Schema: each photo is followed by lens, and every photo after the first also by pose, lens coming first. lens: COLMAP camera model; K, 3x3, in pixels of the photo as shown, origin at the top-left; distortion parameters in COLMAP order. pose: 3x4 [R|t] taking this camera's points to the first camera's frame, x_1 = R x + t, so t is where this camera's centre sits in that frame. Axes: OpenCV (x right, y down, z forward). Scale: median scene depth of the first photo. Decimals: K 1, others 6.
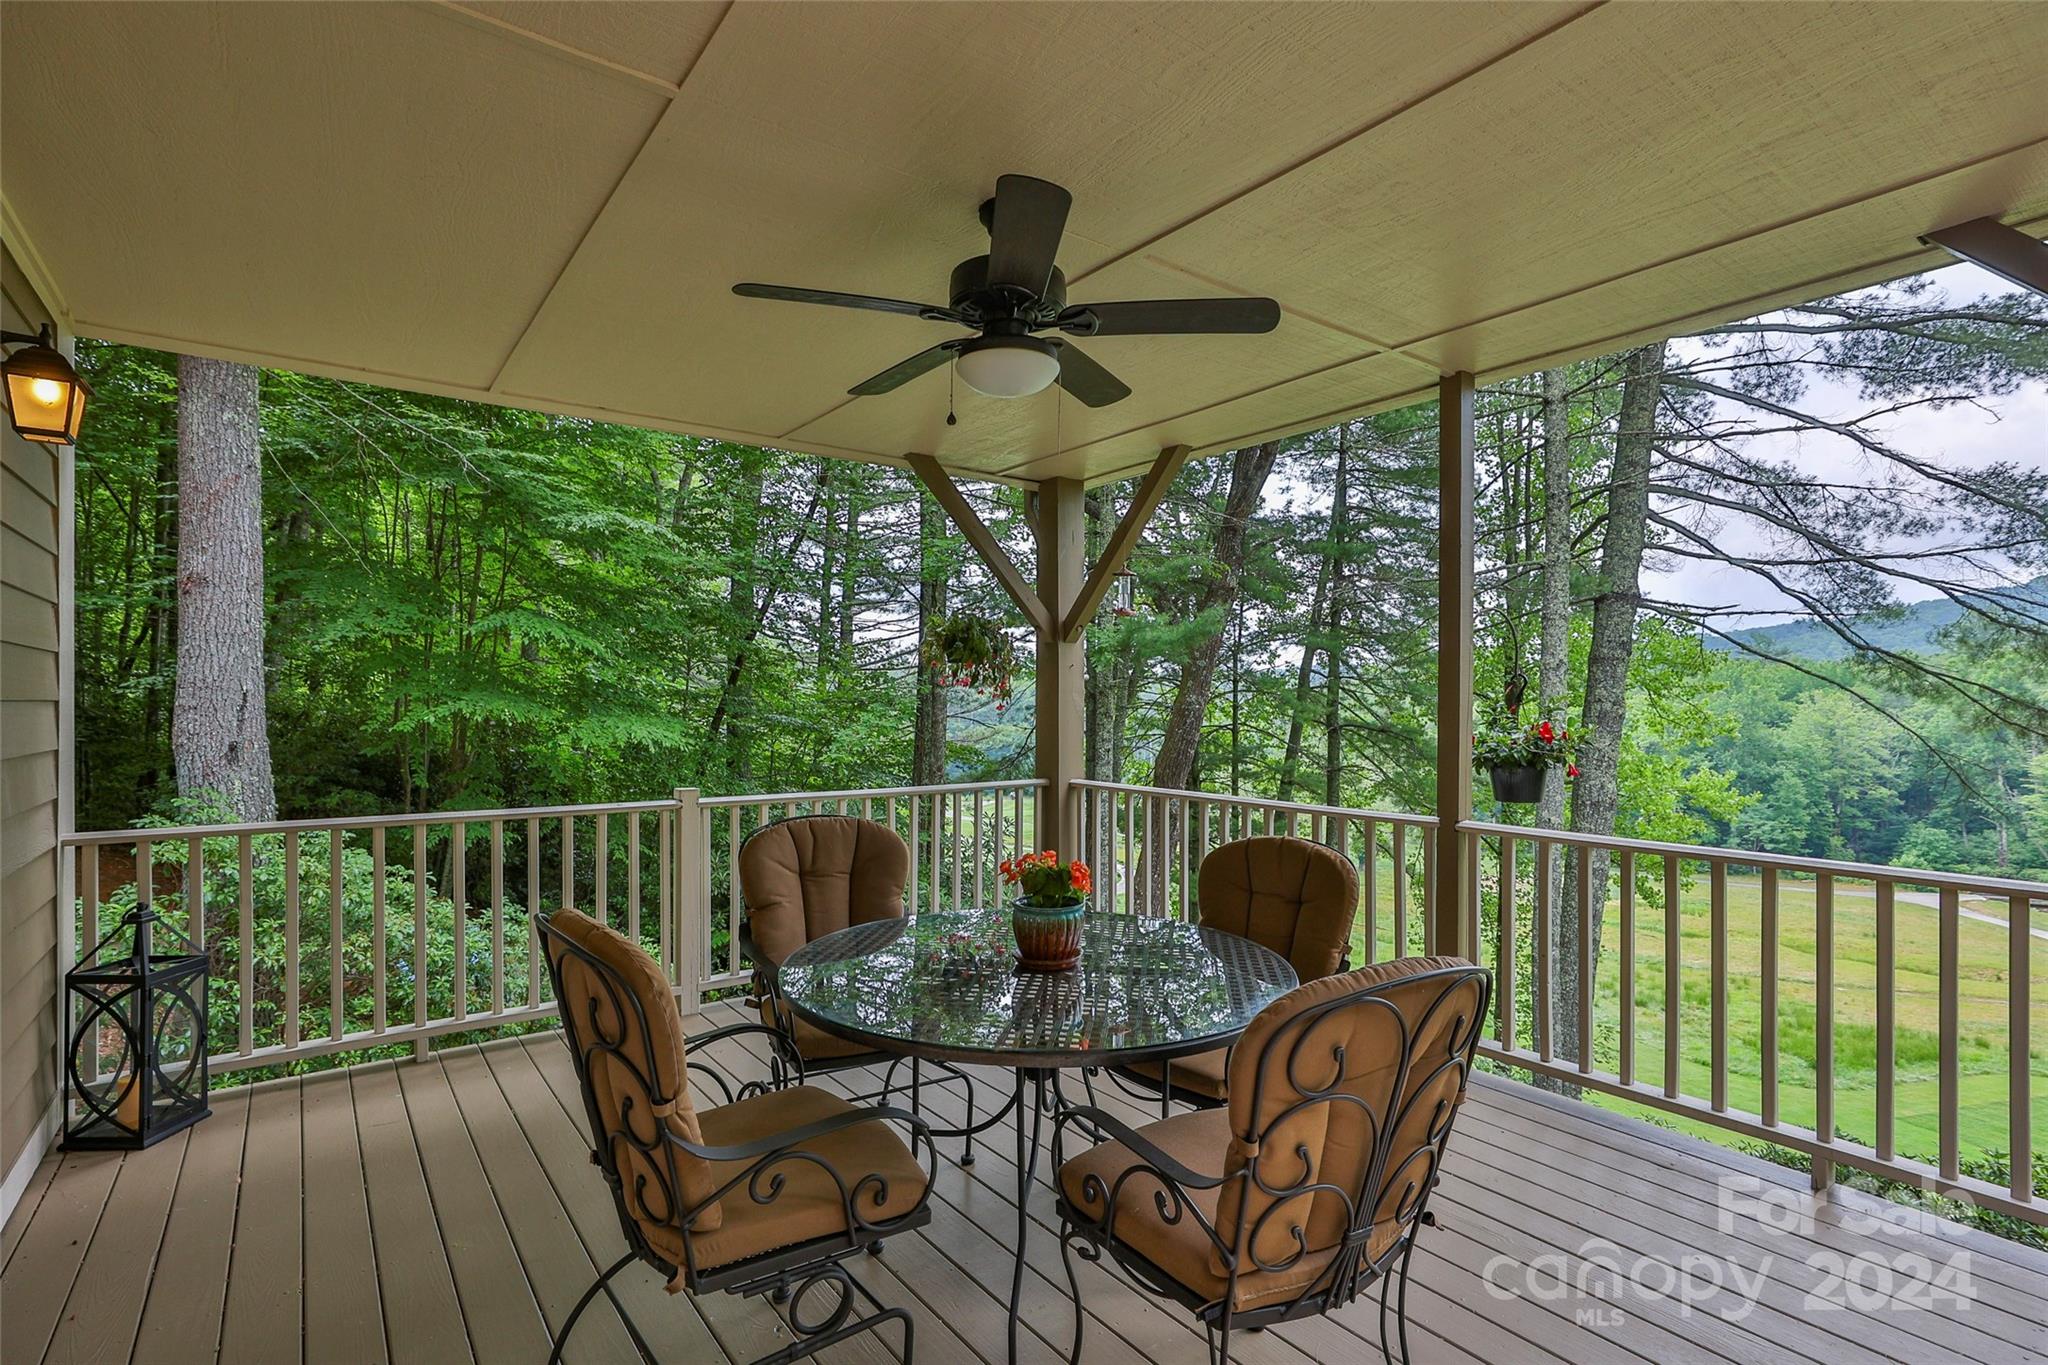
lens RADIAL K [[985.5, 0, 1026.3], [0, 985.5, 706.6], [0, 0, 1]] dist [0.002761, 0.000676]
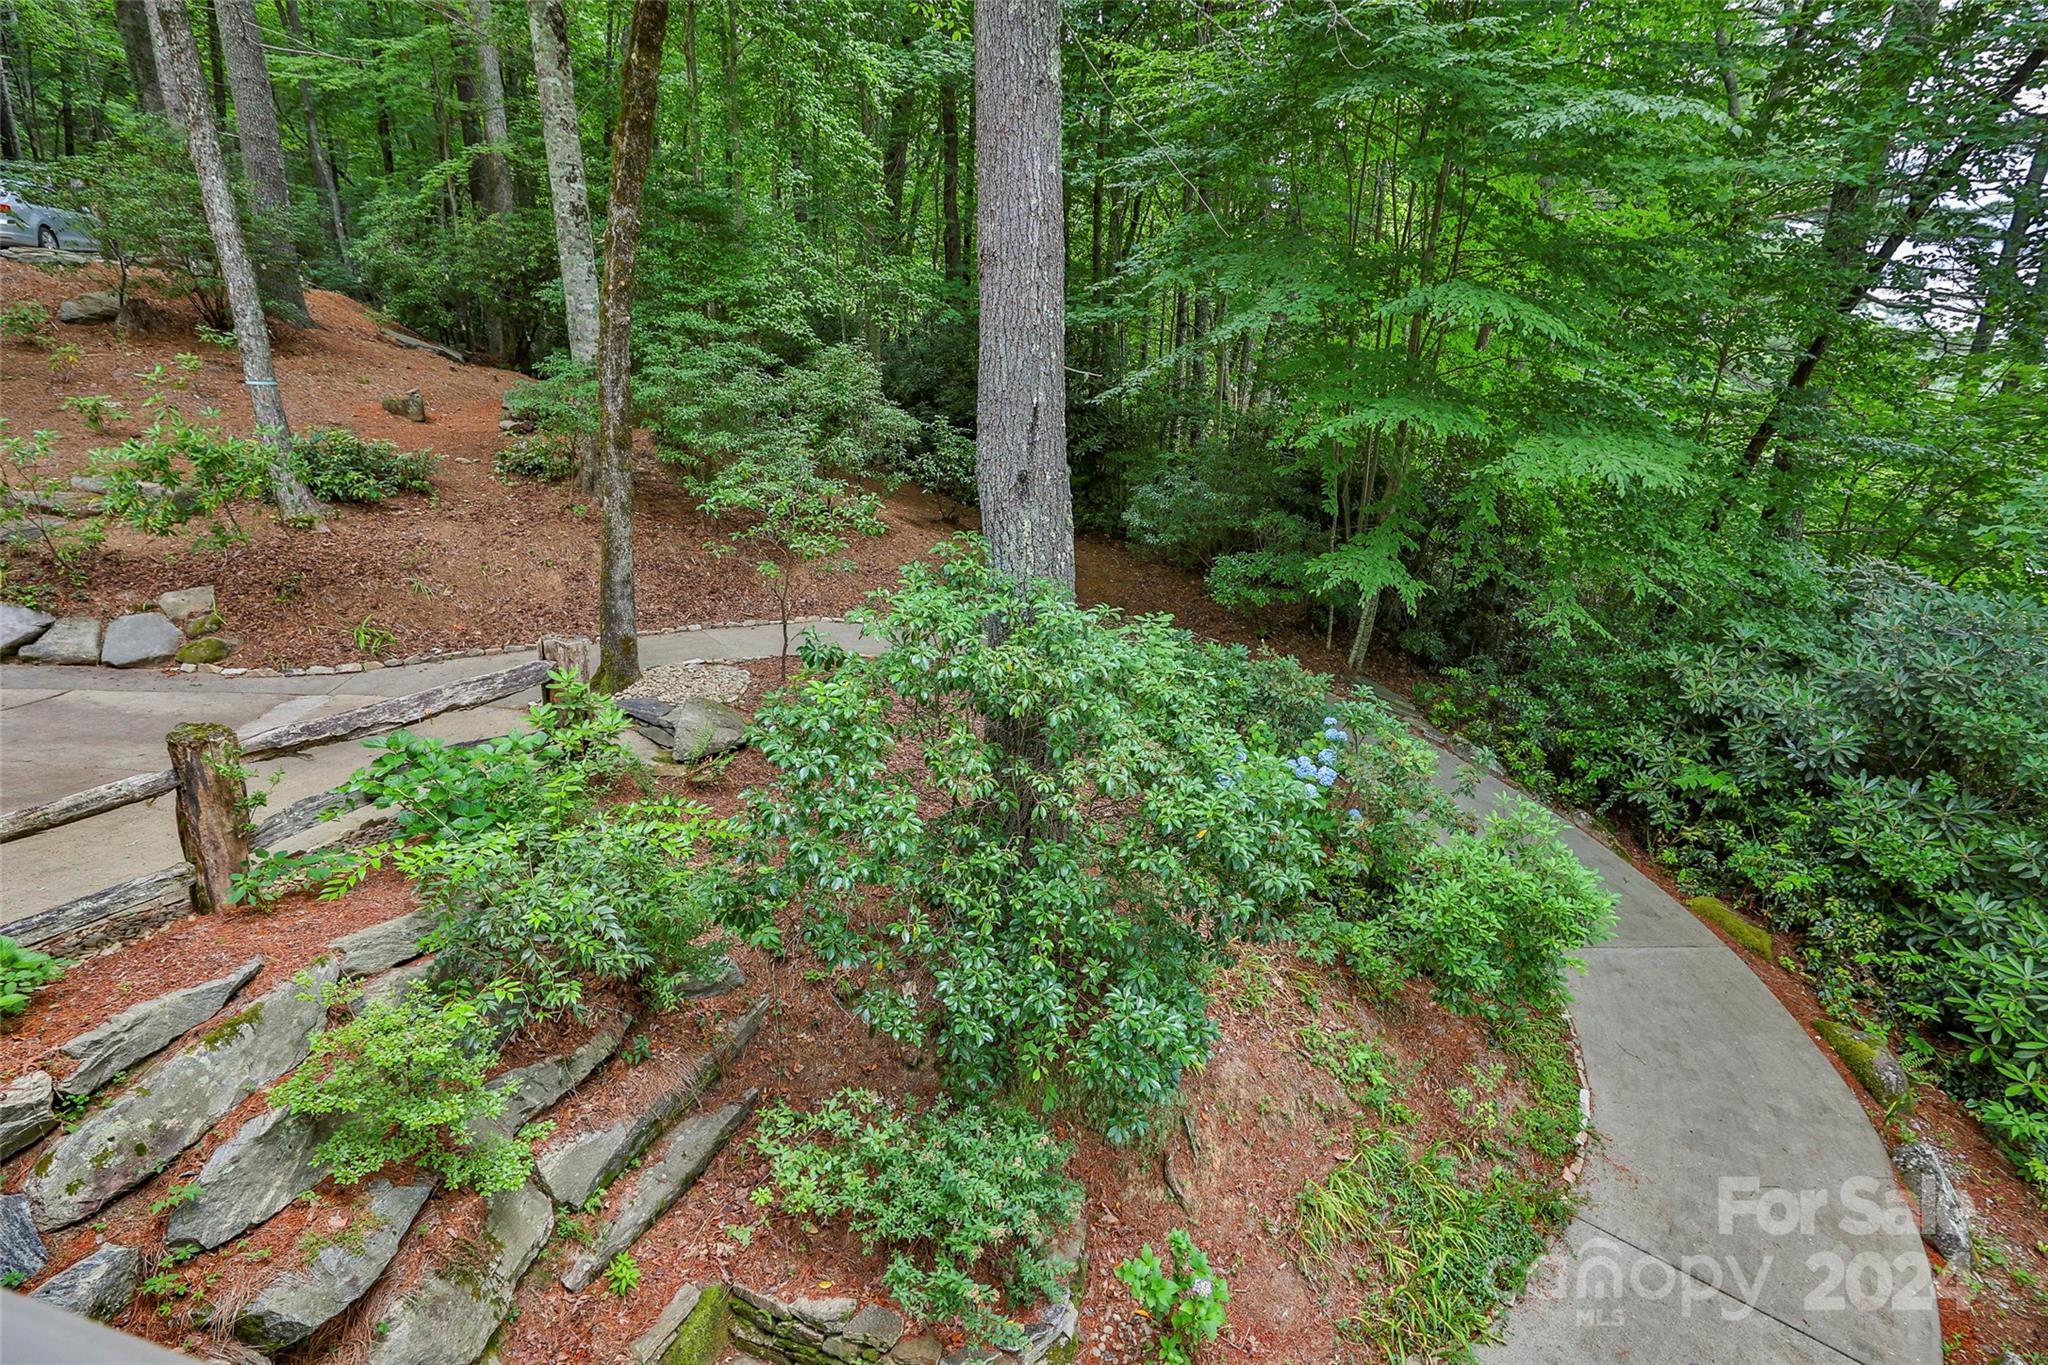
lens RADIAL K [[990.7, 0, 1024.0], [0, 990.7, 682.5], [0, 0, 1]] dist [-0.011633, 0.000510]
pose [[0.587897, 0.213983, -0.780121, -0.064301], [-0.001370, 0.964641, 0.263564, -0.004704], [0.808935, -0.153879, 0.567403, 0.237518]]
